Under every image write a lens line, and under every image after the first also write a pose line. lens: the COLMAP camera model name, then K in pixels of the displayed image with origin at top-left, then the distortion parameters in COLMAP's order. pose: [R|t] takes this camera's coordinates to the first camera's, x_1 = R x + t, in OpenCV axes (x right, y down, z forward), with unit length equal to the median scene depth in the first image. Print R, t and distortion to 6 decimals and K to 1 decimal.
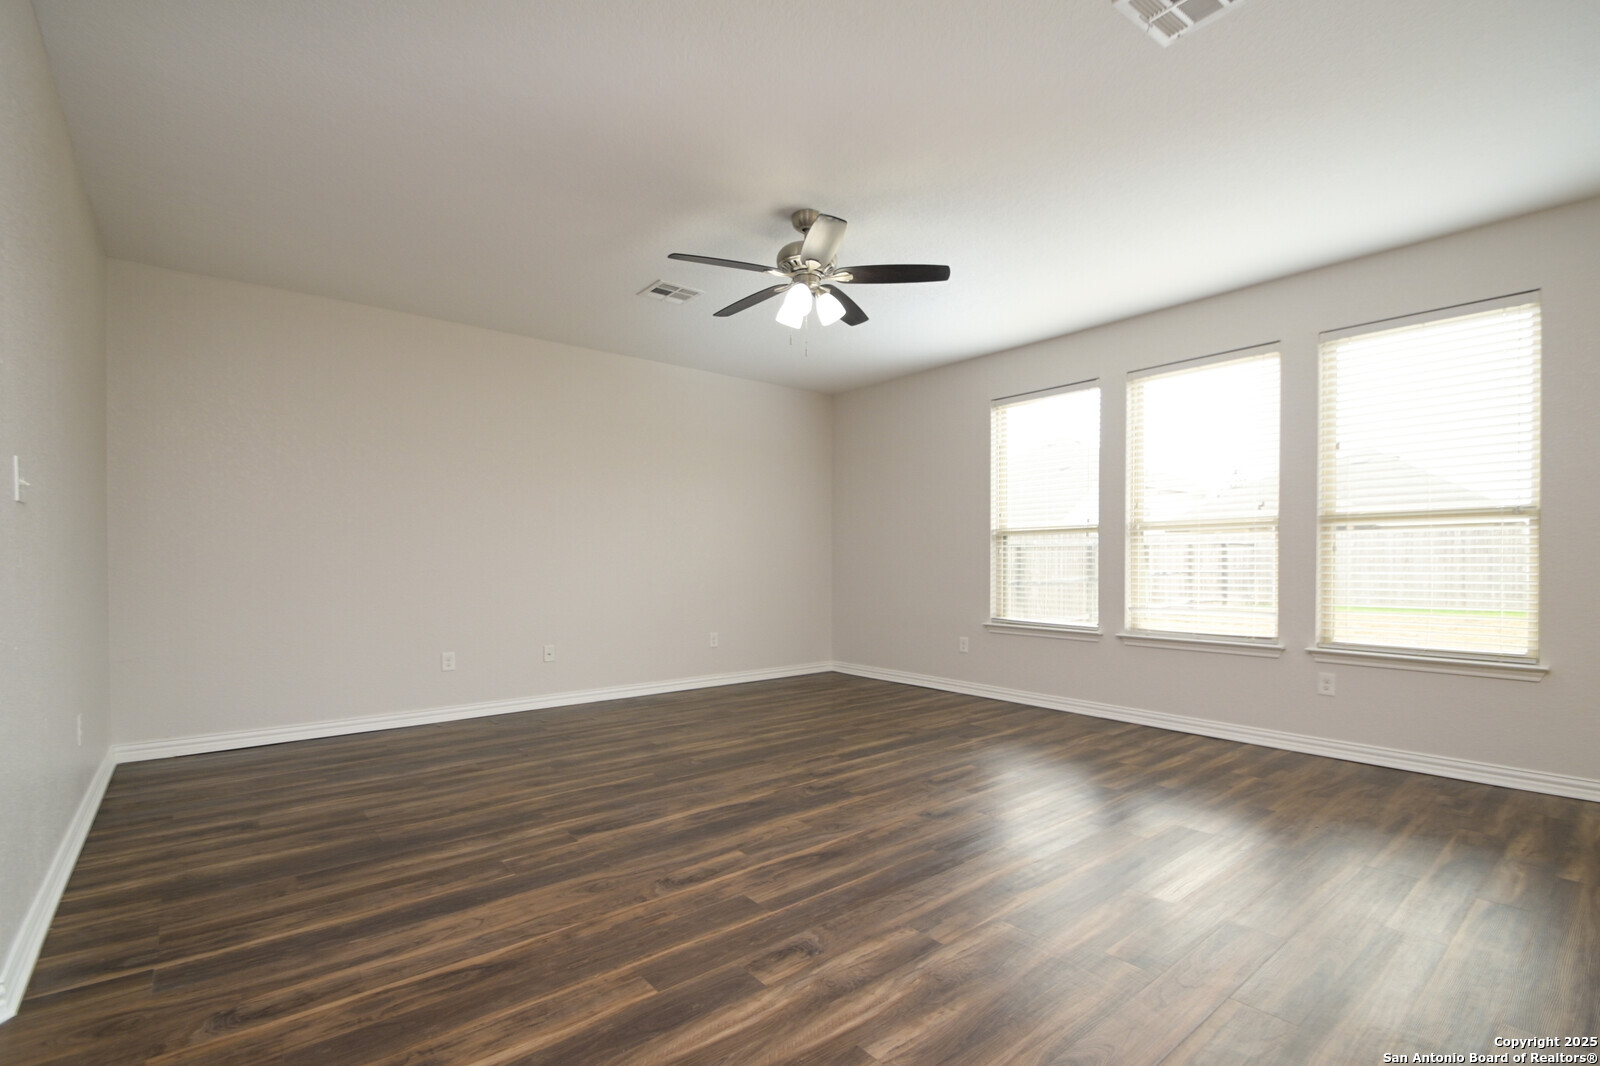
lens RADIAL K [[722.7, 0, 789.9], [0, 722.7, 545.4], [0, 0, 1]] dist [-0.000192, -0.000787]
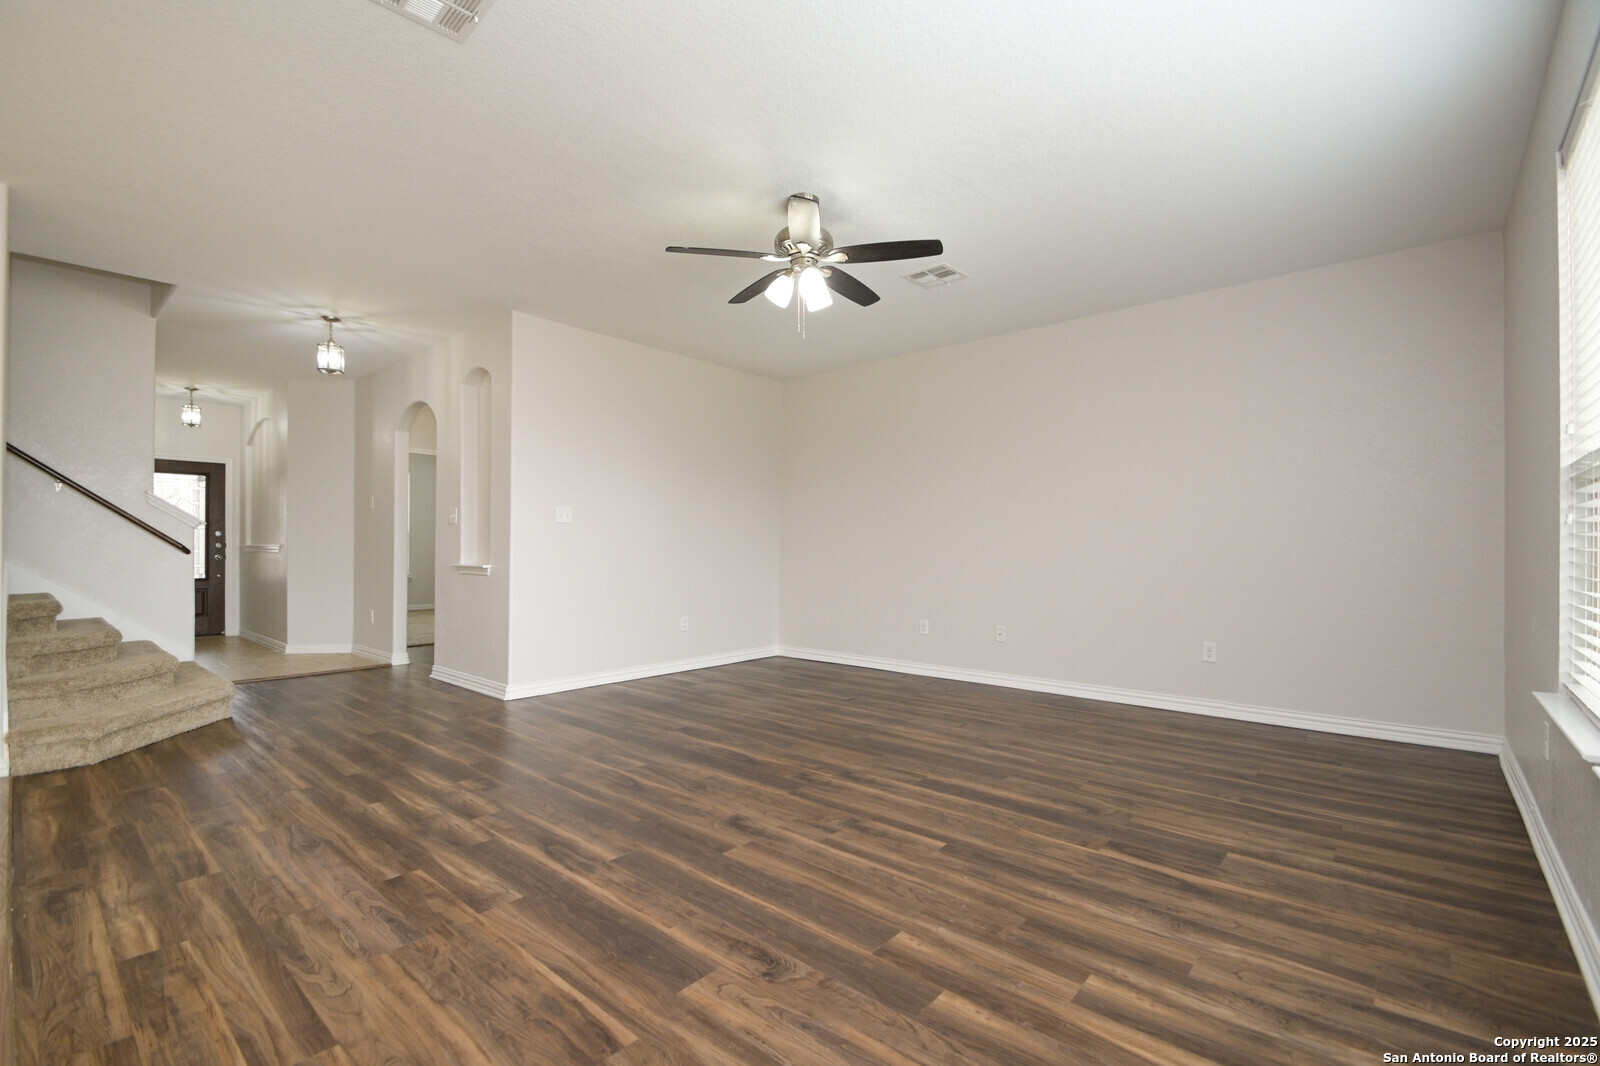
lens RADIAL K [[698.3, 0, 803.6], [0, 698.3, 563.9], [0, 0, 1]] dist [-0.000413, -0.000337]
pose [[0.173486, 0.024812, -0.984524, 0.904902], [0.020515, 0.999375, 0.028801, 0.010375], [0.984623, -0.025194, 0.172868, 0.768527]]
